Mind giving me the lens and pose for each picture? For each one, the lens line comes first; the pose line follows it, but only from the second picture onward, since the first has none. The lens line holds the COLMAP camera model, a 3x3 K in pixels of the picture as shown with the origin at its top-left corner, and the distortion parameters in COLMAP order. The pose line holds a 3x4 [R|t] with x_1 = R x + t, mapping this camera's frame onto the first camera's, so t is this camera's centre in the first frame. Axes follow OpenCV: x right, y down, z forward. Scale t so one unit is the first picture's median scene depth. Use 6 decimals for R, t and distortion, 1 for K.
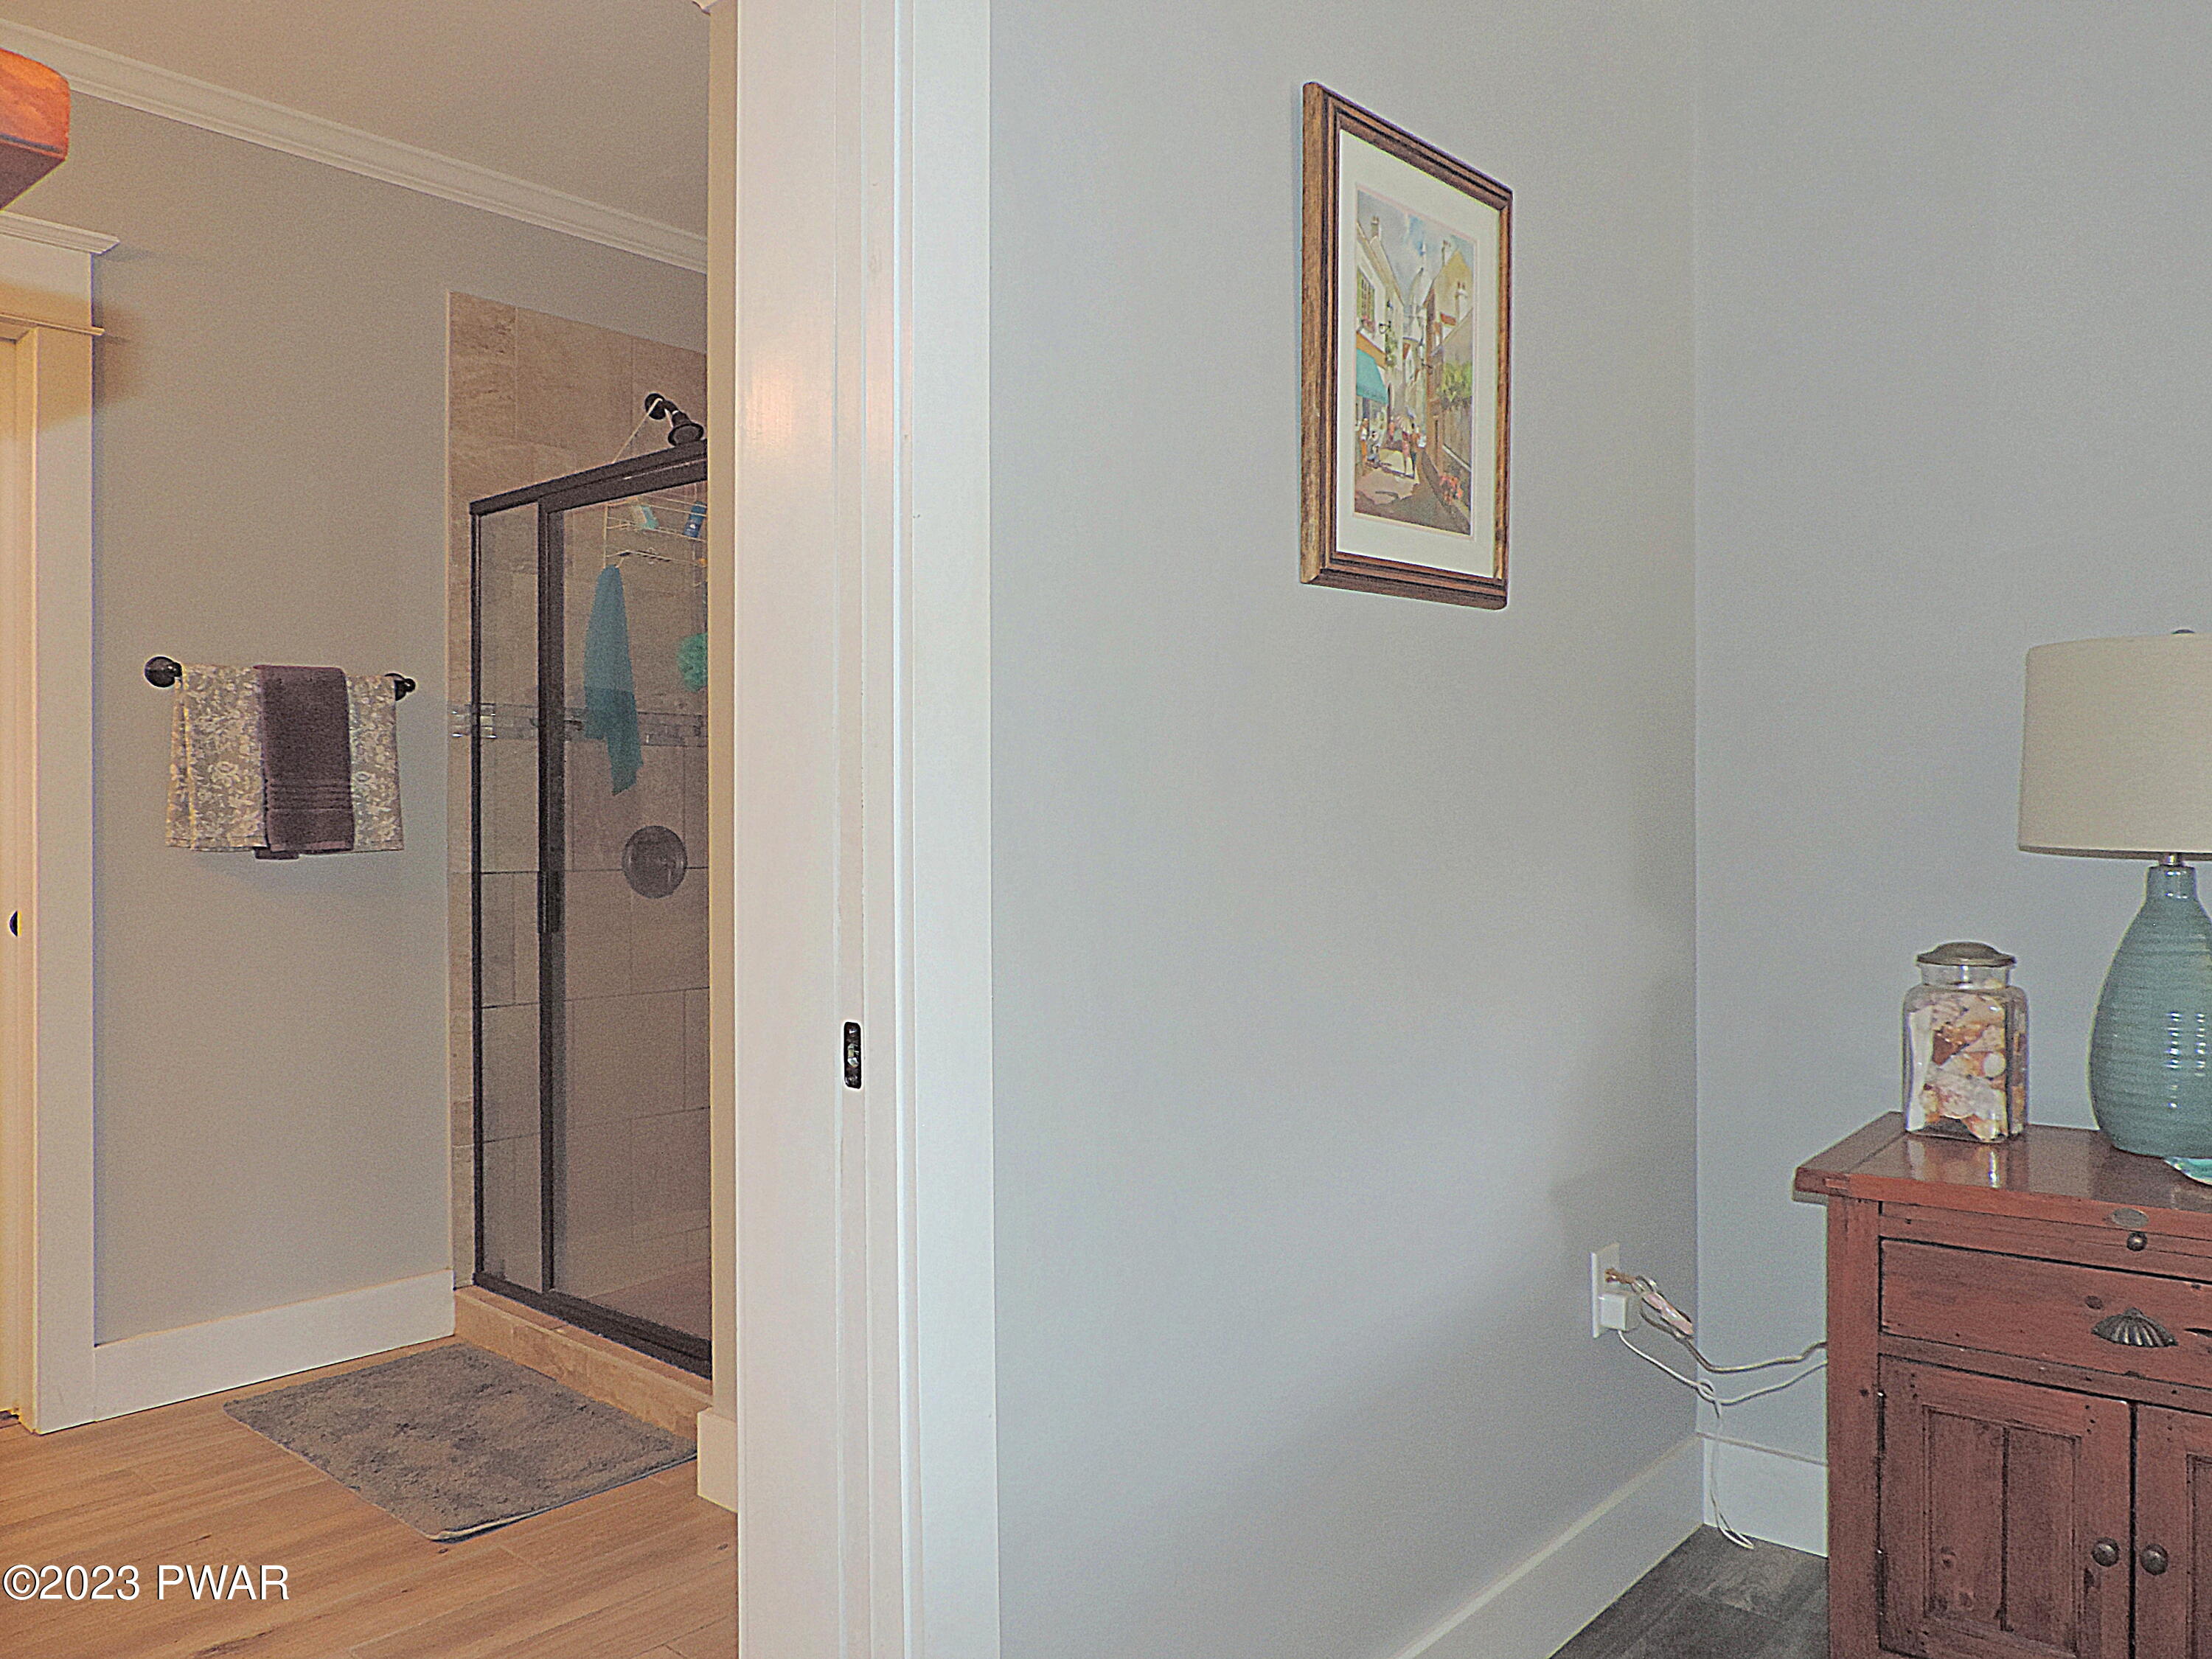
lens RADIAL K [[1591.8, 0, 1106.3], [0, 1591.8, 827.1], [0, 0, 1]] dist [-0.004480, 0.003317]
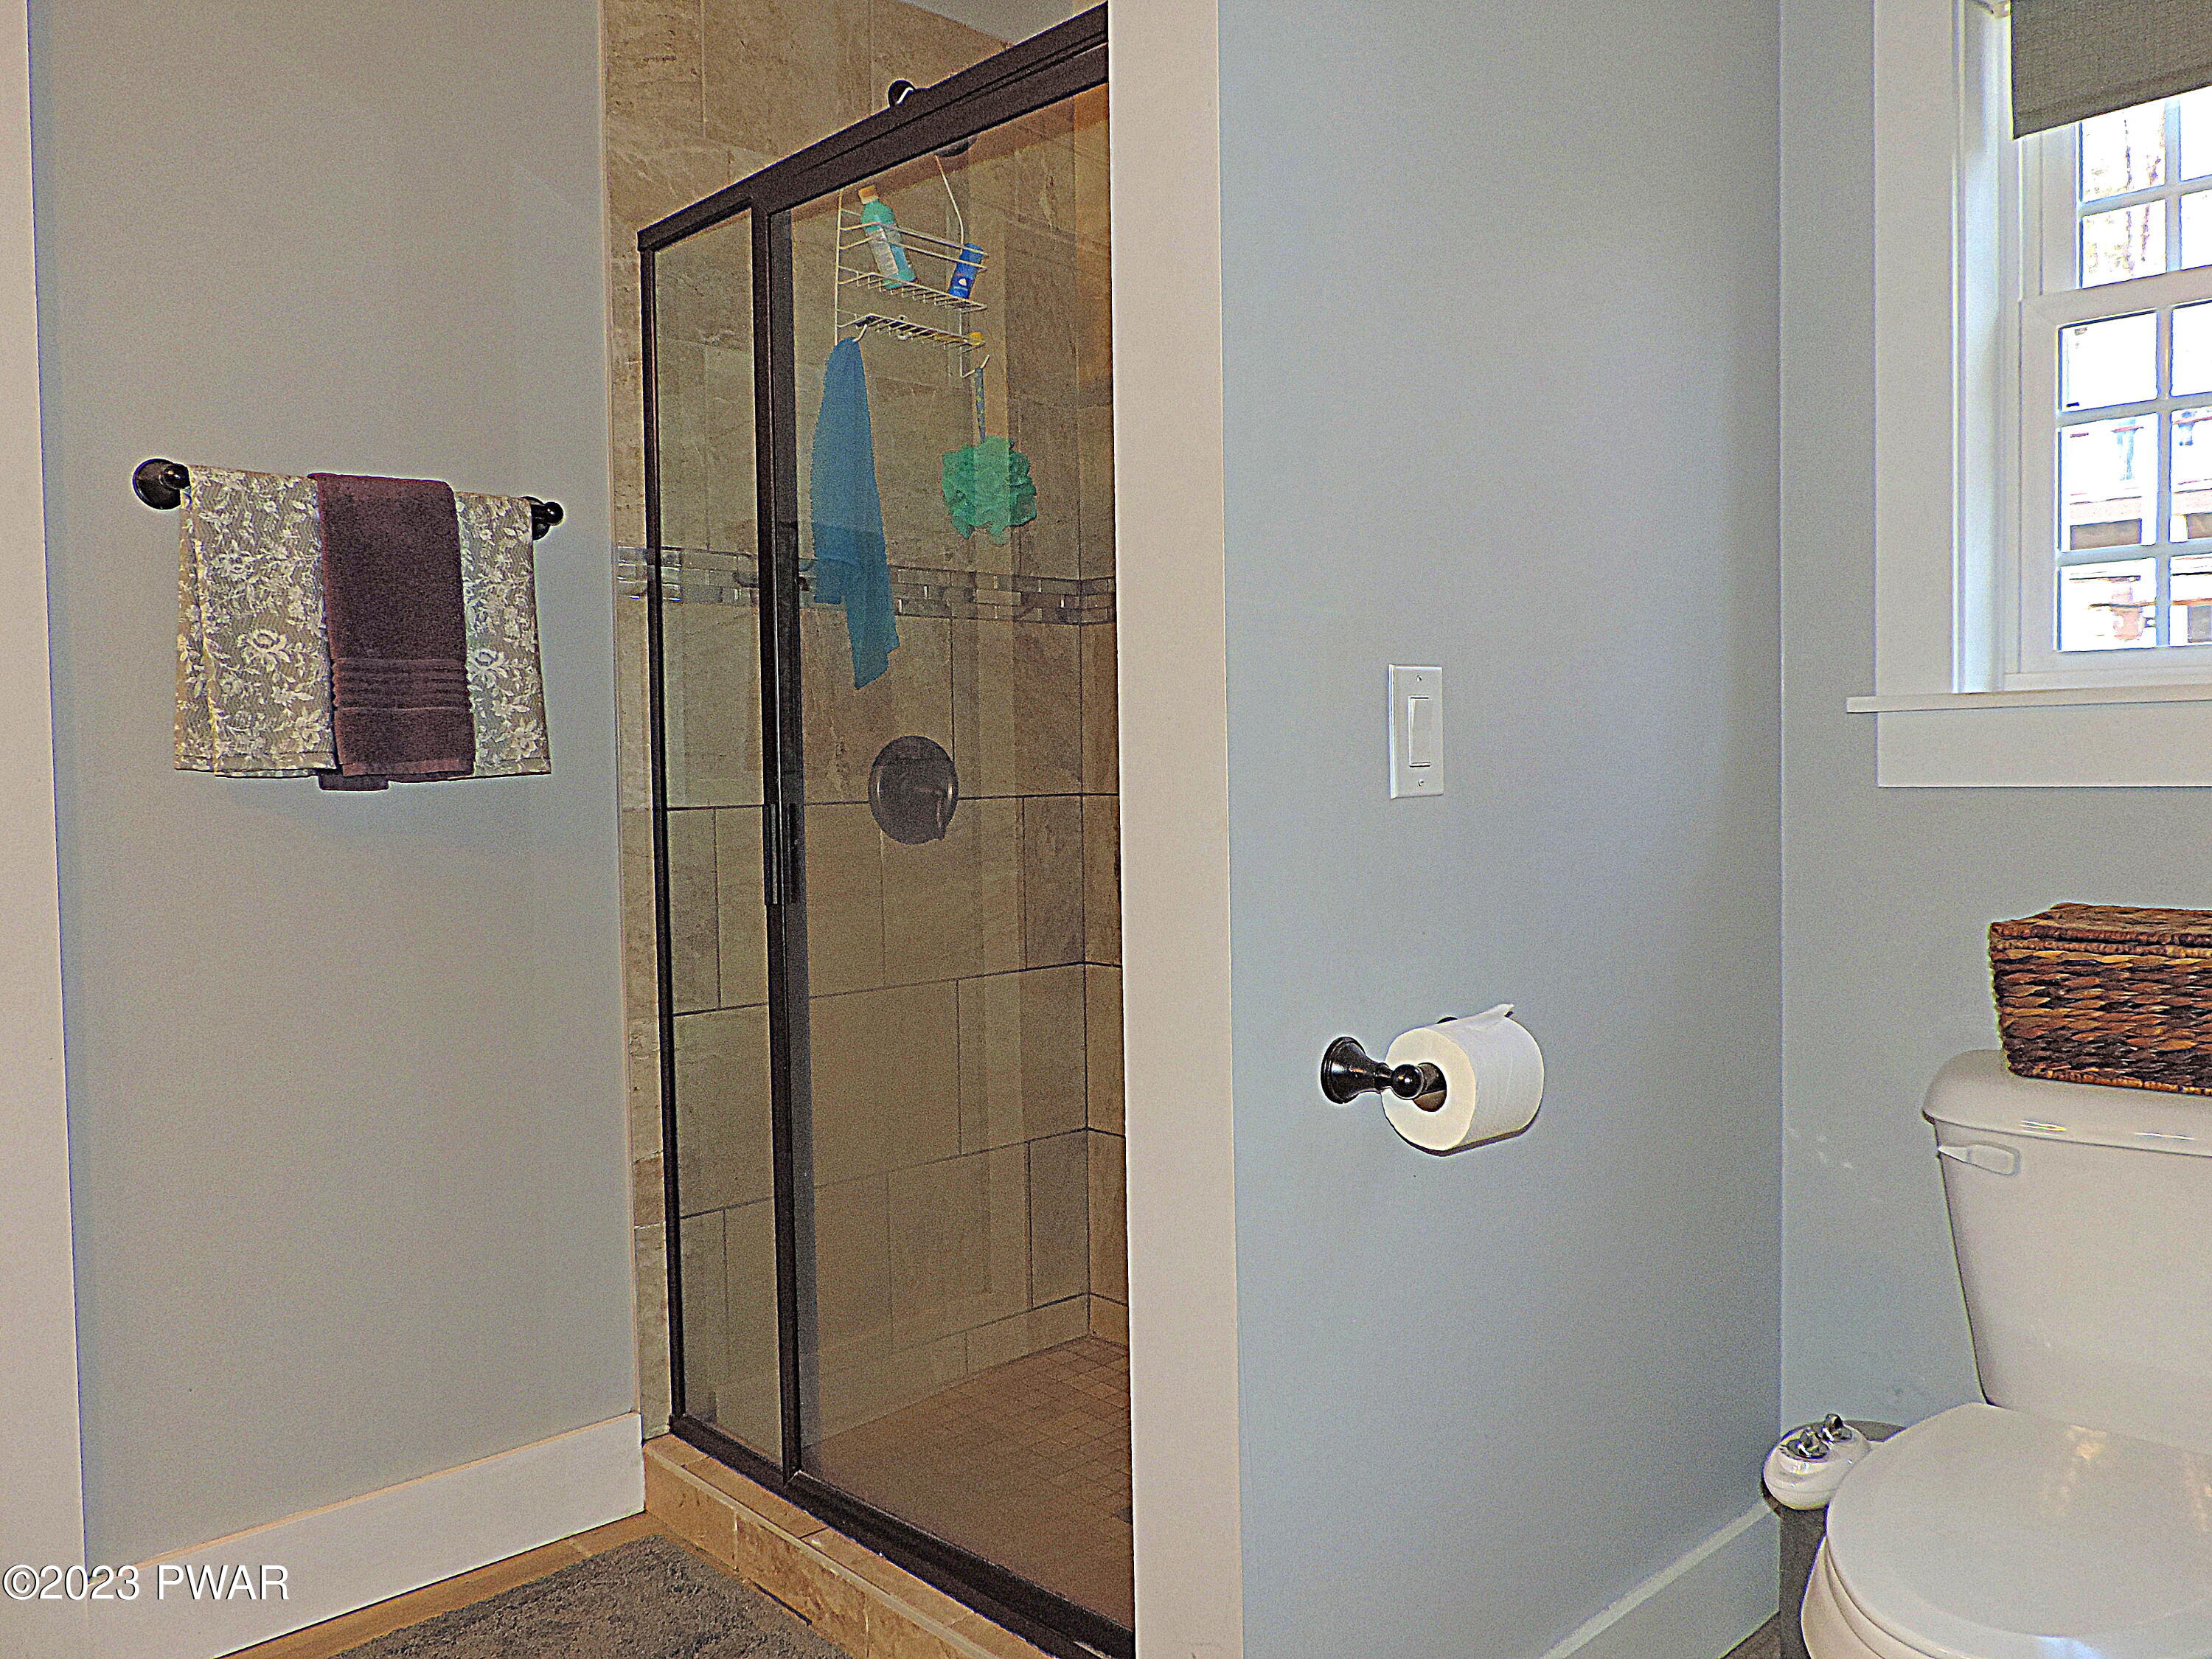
lens RADIAL K [[1580.1, 0, 1117.0], [0, 1580.1, 825.2], [0, 0, 1]] dist [-0.007768, -0.007393]
pose [[0.997647, -0.006673, -0.068239, -0.175486], [0.009575, 0.999059, 0.042297, 0.010692], [0.067892, -0.042851, 0.996772, 0.390803]]
